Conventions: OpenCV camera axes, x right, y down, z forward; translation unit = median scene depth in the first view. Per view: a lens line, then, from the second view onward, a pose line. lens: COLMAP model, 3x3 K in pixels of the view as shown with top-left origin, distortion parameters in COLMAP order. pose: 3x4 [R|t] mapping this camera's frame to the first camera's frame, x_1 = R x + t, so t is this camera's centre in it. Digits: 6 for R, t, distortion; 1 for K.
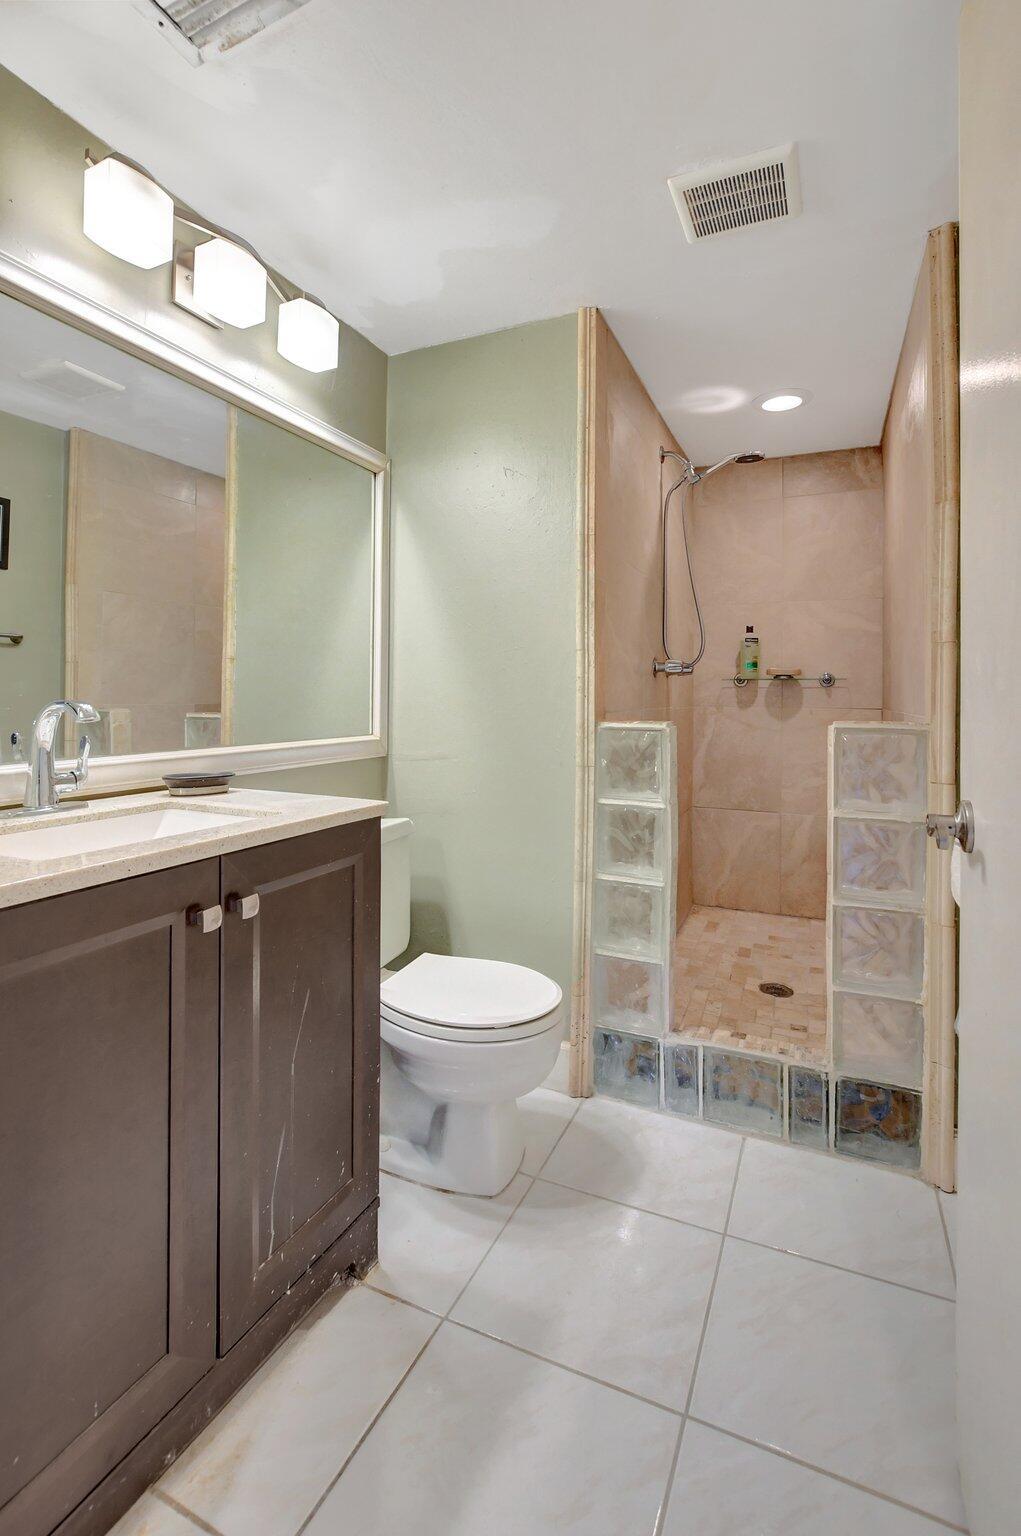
lens RADIAL K [[686.1, 0, 502.9], [0, 686.1, 708.7], [0, 0, 1]] dist [-0.026452, 0.000377]
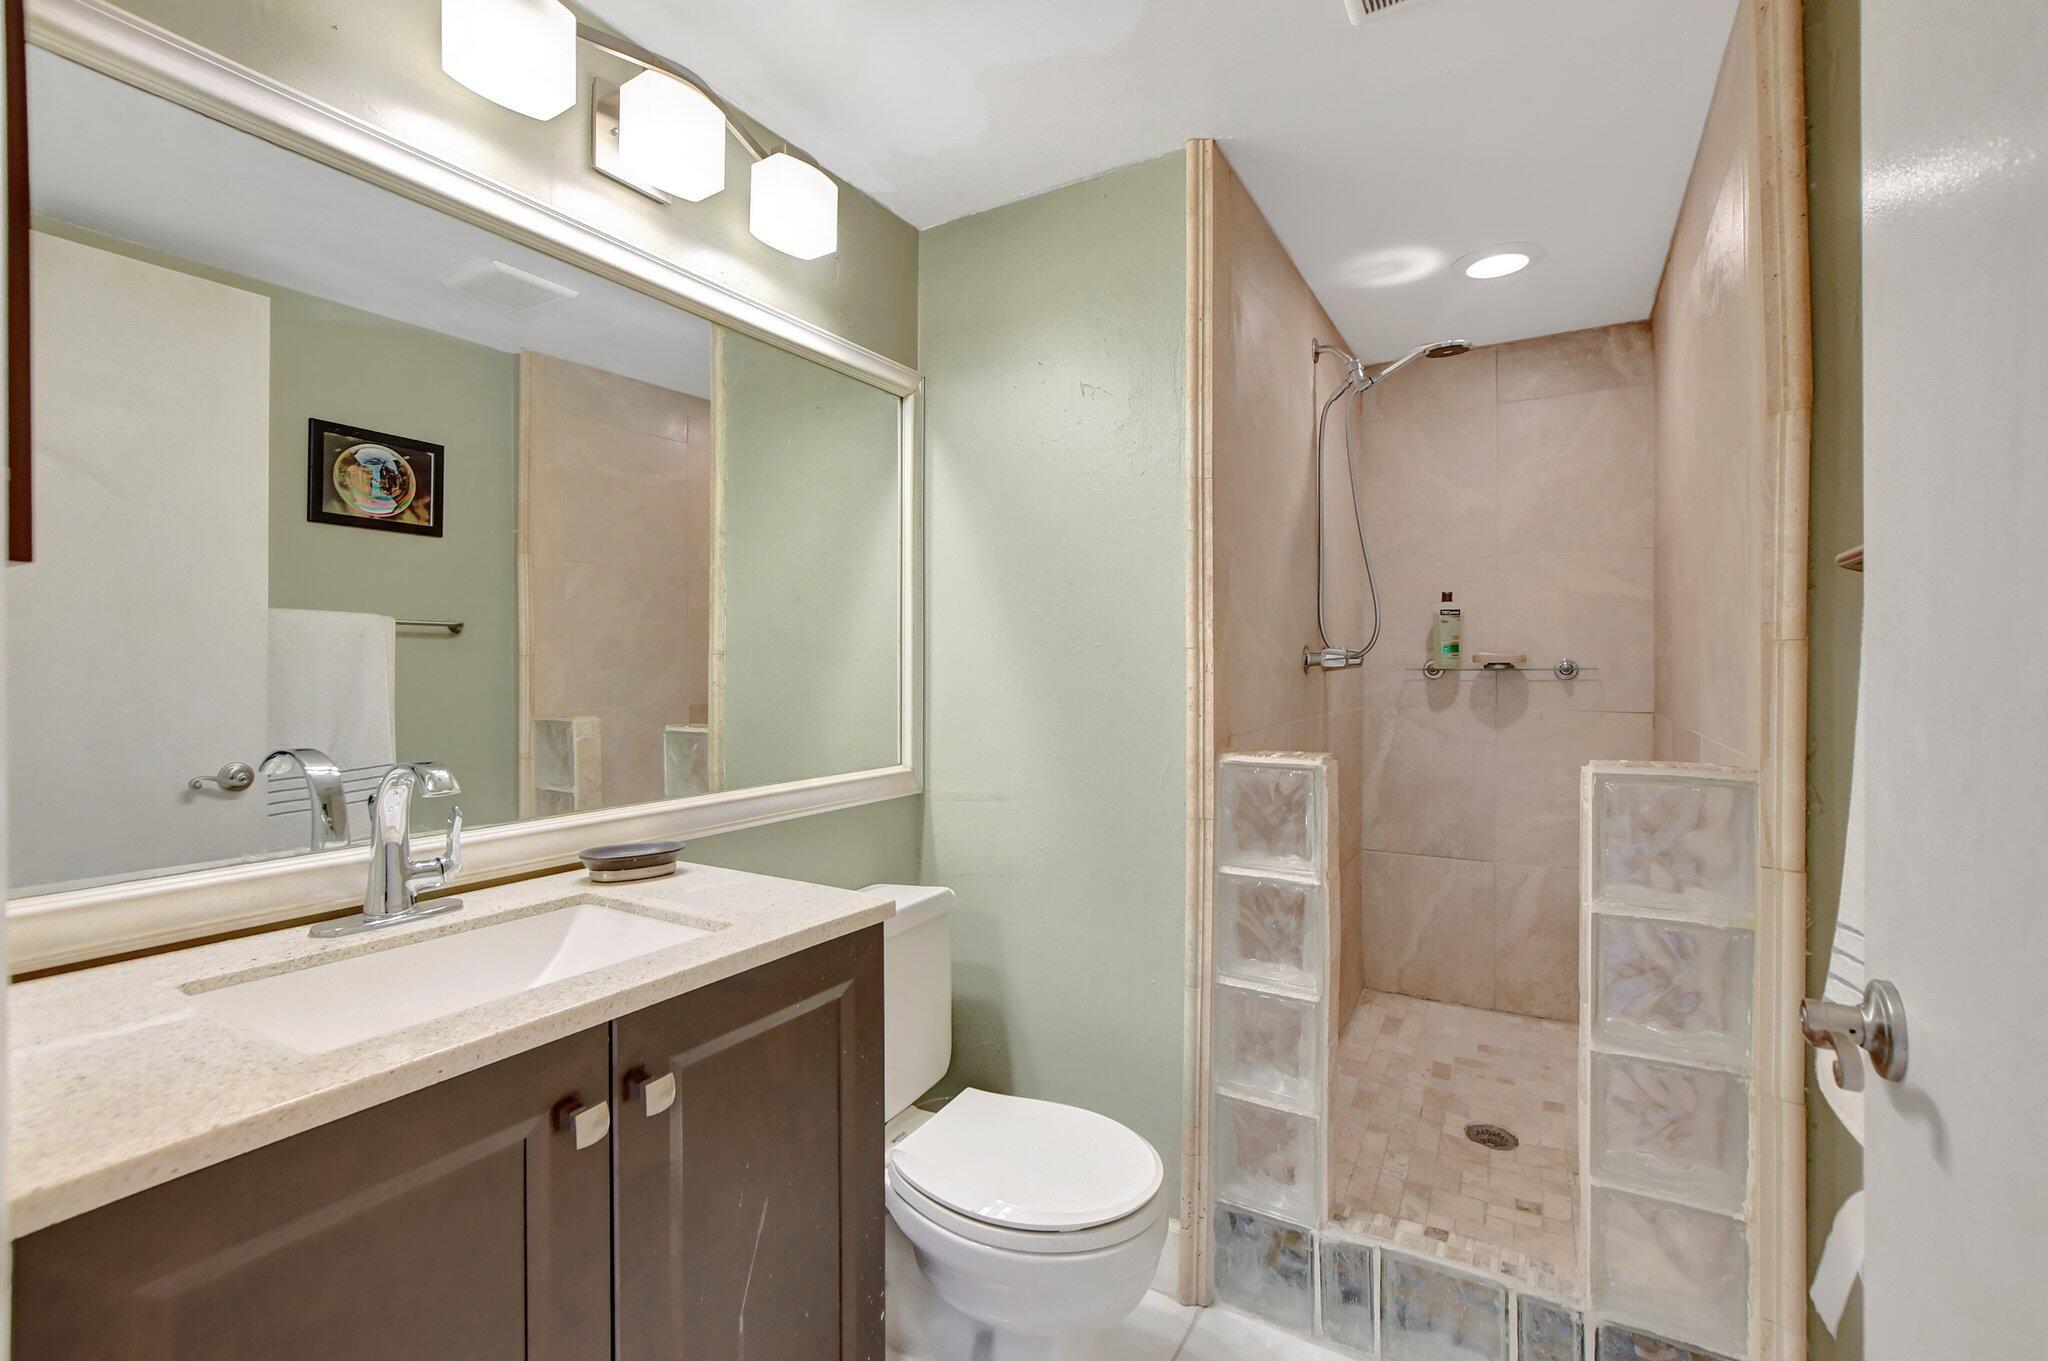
lens RADIAL K [[900.2, 0, 1006.0], [0, 900.2, 703.9], [0, 0, 1]] dist [-0.015338, -0.001076]
pose [[0.994293, -0.006394, -0.106495, 0.024109], [0.007640, 0.999907, 0.011297, -0.041916], [0.106413, -0.012047, 0.994249, 0.091389]]
